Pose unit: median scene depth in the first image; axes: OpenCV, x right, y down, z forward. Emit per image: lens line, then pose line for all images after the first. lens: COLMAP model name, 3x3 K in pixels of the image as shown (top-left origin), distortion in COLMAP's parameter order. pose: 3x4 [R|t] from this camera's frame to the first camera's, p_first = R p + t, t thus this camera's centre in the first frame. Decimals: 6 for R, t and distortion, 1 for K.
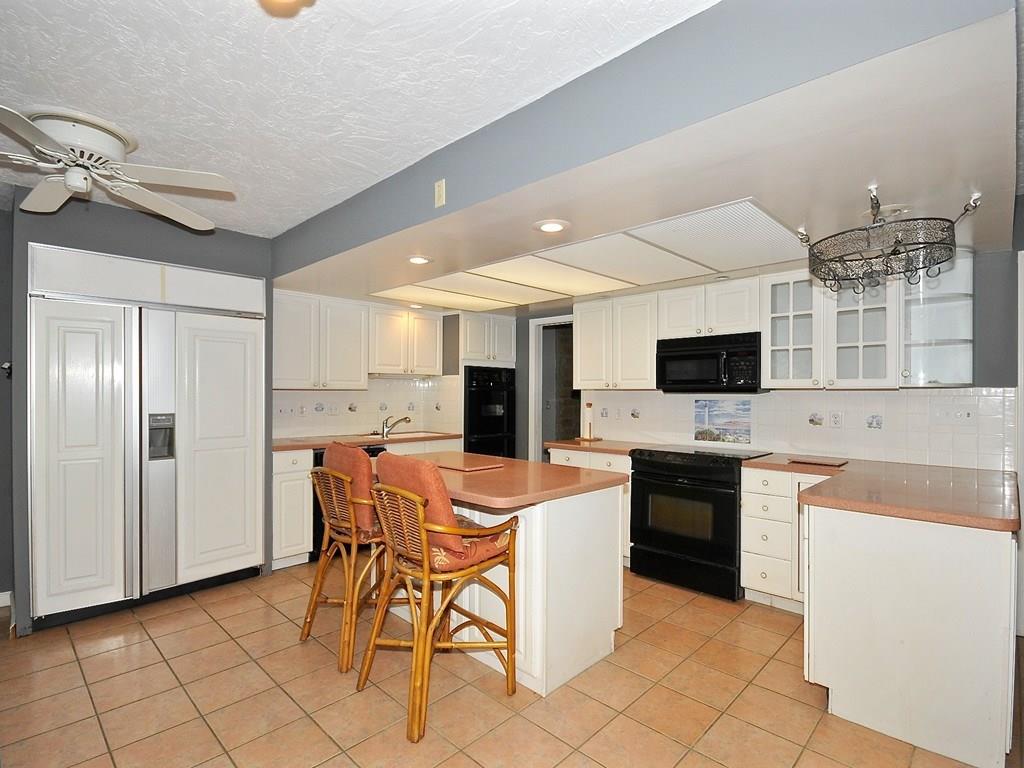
lens RADIAL K [[514.6, 0, 515.1], [0, 514.6, 390.4], [0, 0, 1]] dist [-0.009613, 0.000912]
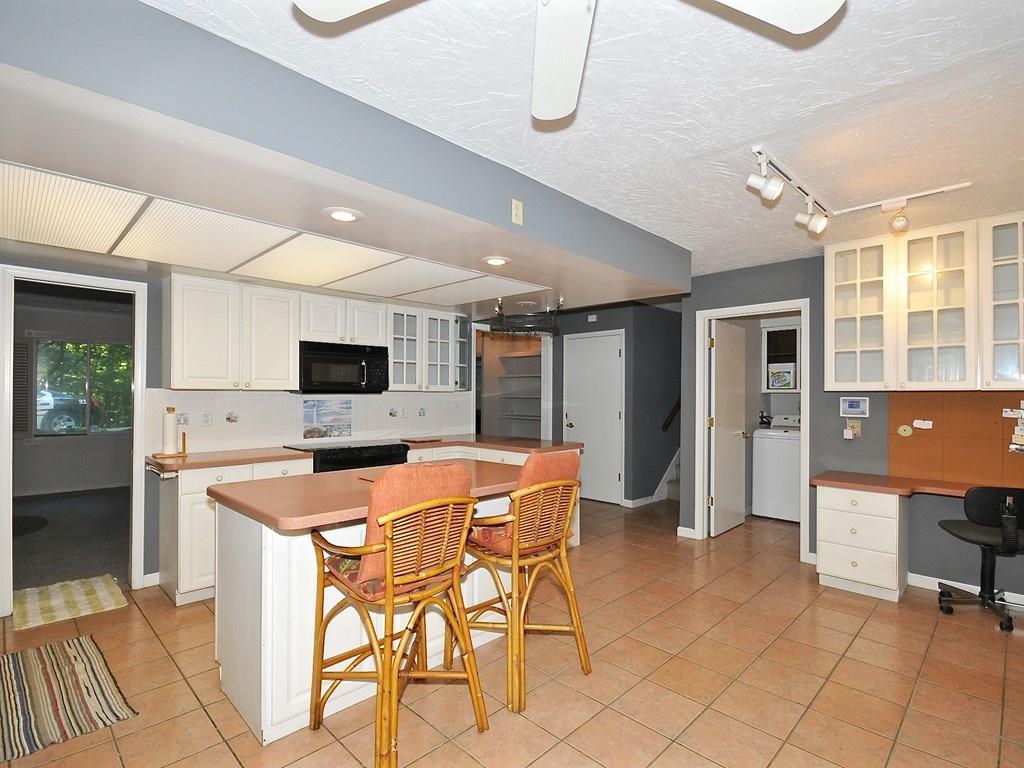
lens RADIAL K [[514.6, 0, 511.3], [0, 514.6, 386.8], [0, 0, 1]] dist [-0.009613, 0.000912]
pose [[0.021187, 0.010558, 0.999720, -0.737172], [-0.007954, 0.999914, -0.010392, -0.002059], [-0.999744, -0.007731, 0.021269, 0.592274]]
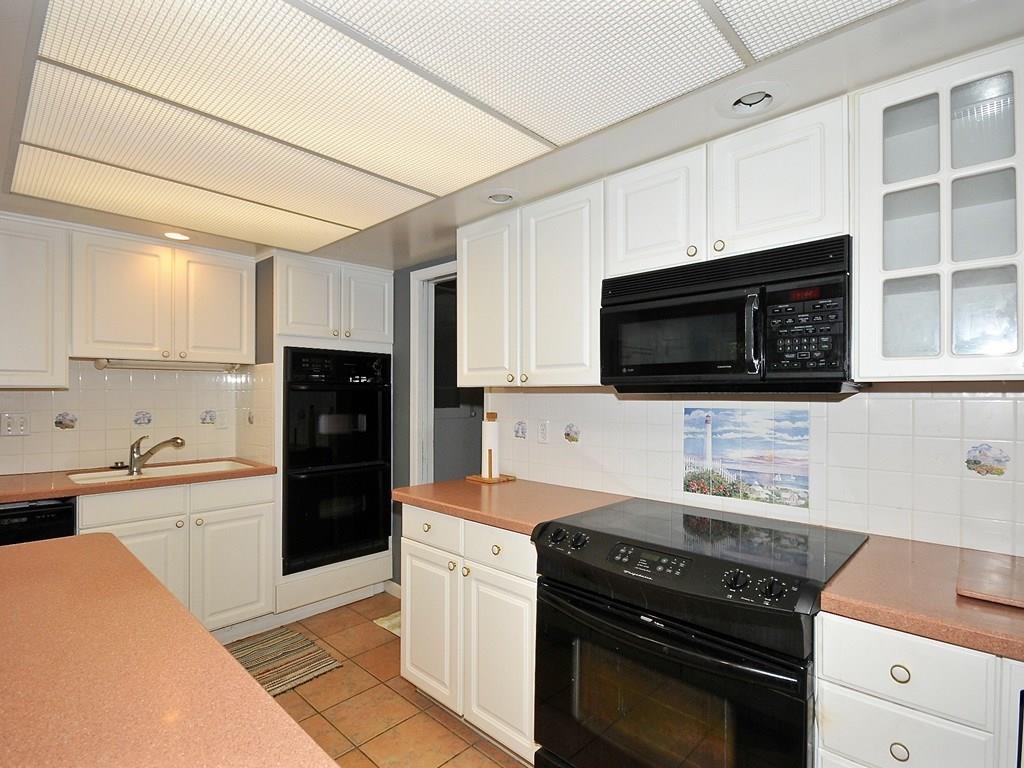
lens RADIAL K [[514.6, 0, 516.2], [0, 514.6, 392.9], [0, 0, 1]] dist [-0.009613, 0.000912]
pose [[0.999875, -0.001932, 0.015705, 0.197166], [0.001869, 0.999990, 0.003990, 0.002089], [-0.015713, -0.003960, 0.999869, 0.555954]]
